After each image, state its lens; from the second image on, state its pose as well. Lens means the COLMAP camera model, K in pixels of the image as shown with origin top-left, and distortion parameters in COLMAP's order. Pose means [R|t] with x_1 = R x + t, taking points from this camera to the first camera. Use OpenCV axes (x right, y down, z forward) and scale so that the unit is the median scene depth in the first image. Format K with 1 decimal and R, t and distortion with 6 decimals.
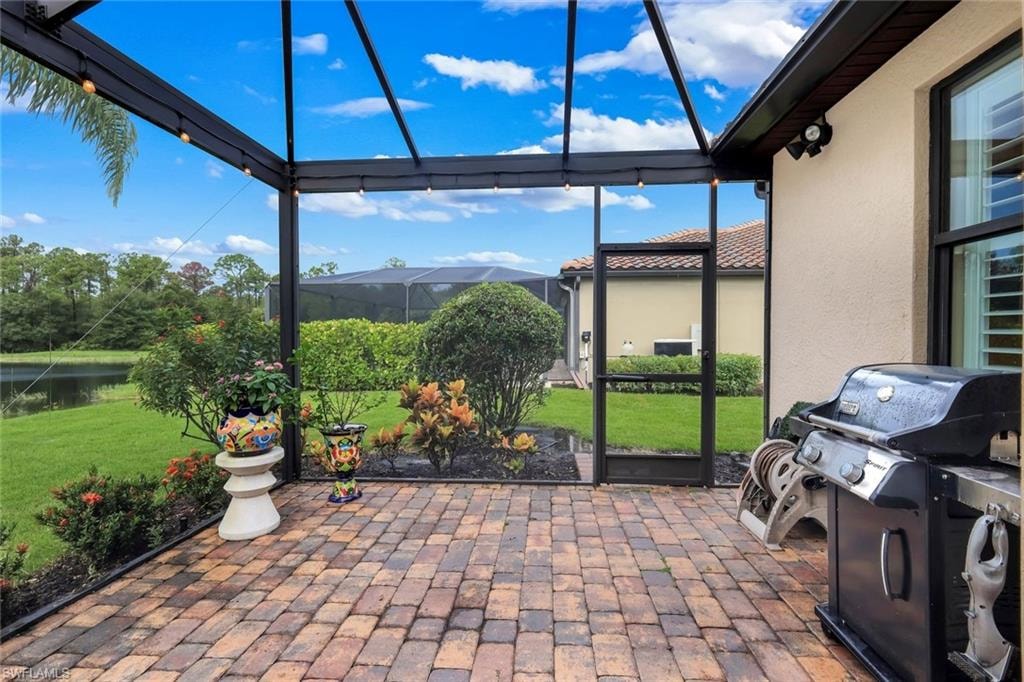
lens RADIAL K [[452.2, 0, 512.6], [0, 452.2, 337.7], [0, 0, 1]] dist [0.004686, -0.001232]
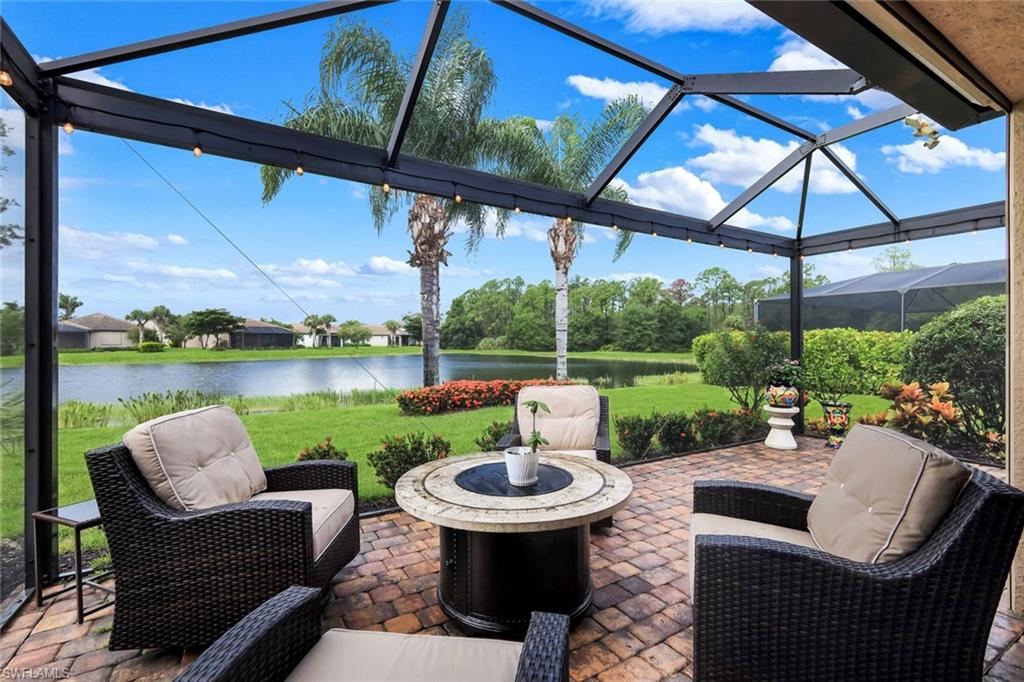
lens RADIAL K [[452.2, 0, 511.7], [0, 452.2, 339.5], [0, 0, 1]] dist [0.004686, -0.001232]
pose [[0.576767, 0.000646, -0.816908, 0.140540], [-0.006659, 0.999970, -0.003911, -0.006842], [0.816881, 0.007696, 0.576754, -0.441387]]
